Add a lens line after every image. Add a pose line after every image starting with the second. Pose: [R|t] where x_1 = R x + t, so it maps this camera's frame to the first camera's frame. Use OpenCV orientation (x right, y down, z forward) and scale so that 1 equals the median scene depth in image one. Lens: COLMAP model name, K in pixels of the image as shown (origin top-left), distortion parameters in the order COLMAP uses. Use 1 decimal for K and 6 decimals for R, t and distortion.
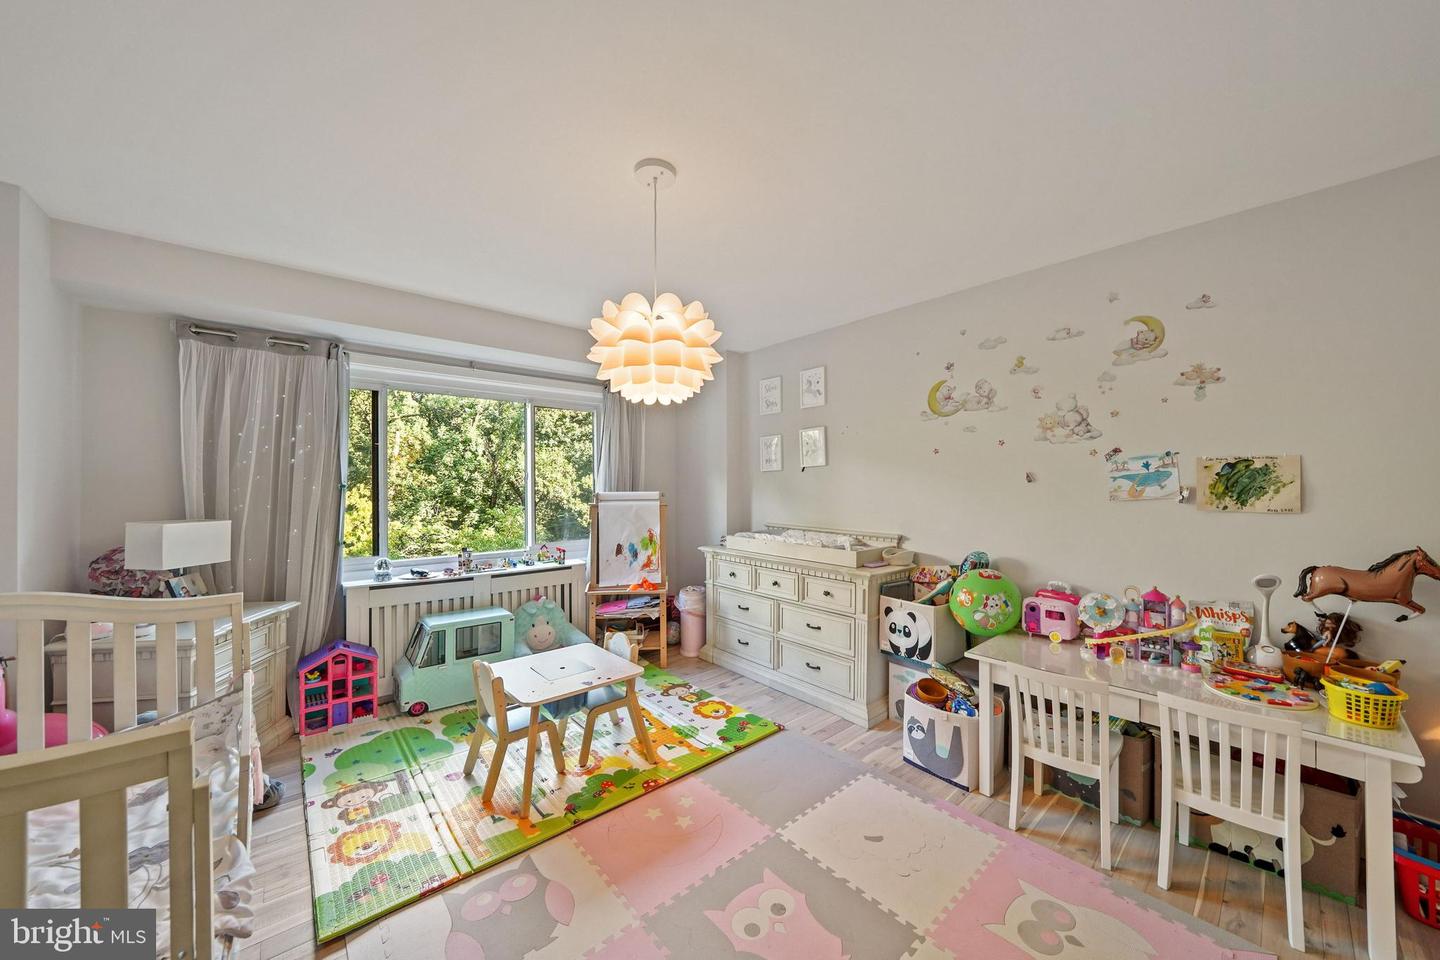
lens RADIAL K [[507.4, 0, 722.7], [0, 507.4, 481.3], [0, 0, 1]] dist [-0.008105, 0.000089]
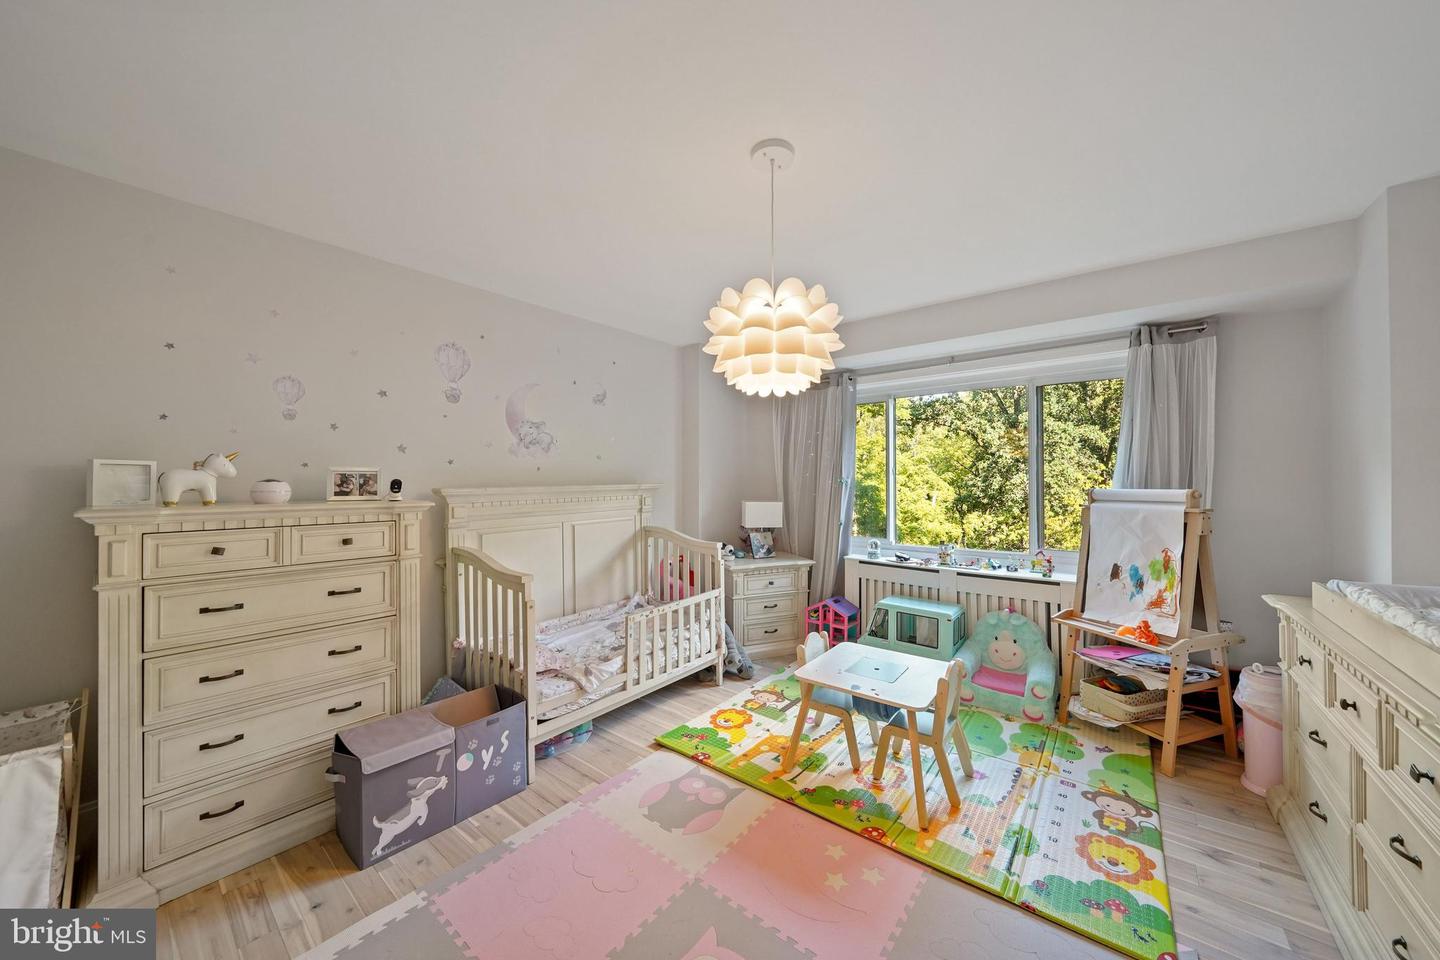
lens RADIAL K [[501.0, 0, 726.4], [0, 501.0, 475.9], [0, 0, 1]] dist [-0.007982, 0.000091]
pose [[0.184303, -0.008880, -0.982829, 0.502906], [0.010763, 0.999917, -0.007016, 0.002731], [0.982811, -0.009286, 0.184383, 0.478171]]
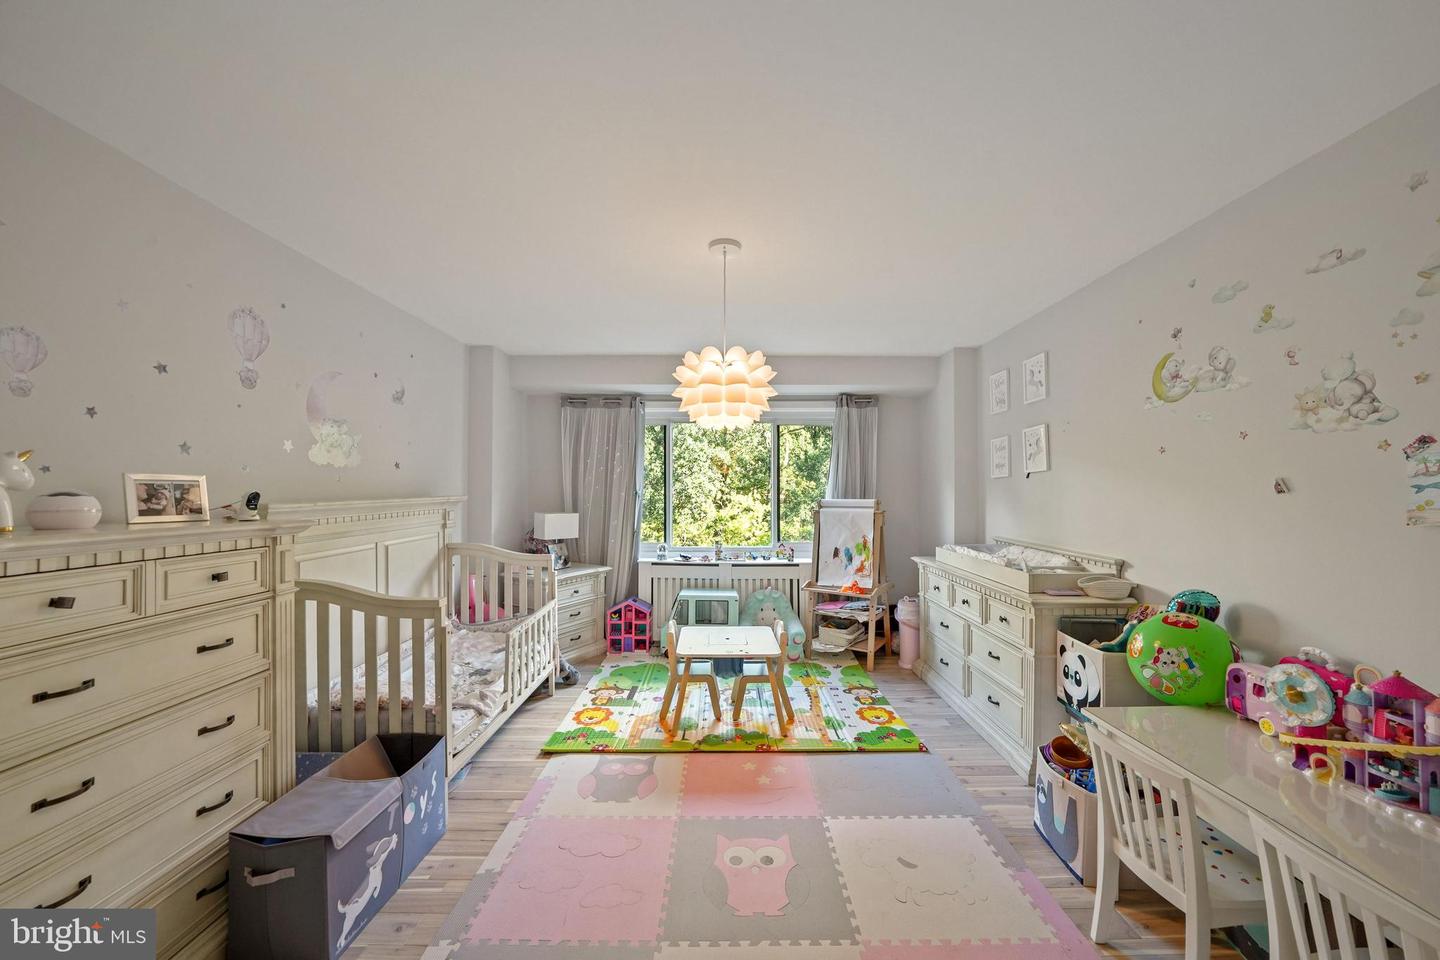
lens RADIAL K [[519.1, 0, 725.8], [0, 519.1, 481.6], [0, 0, 1]] dist [-0.008551, 0.000238]
pose [[0.757050, -0.008772, -0.653298, 0.461739], [0.002681, 0.999943, -0.010320, -0.007609], [0.653351, 0.006062, 0.757031, 0.016392]]
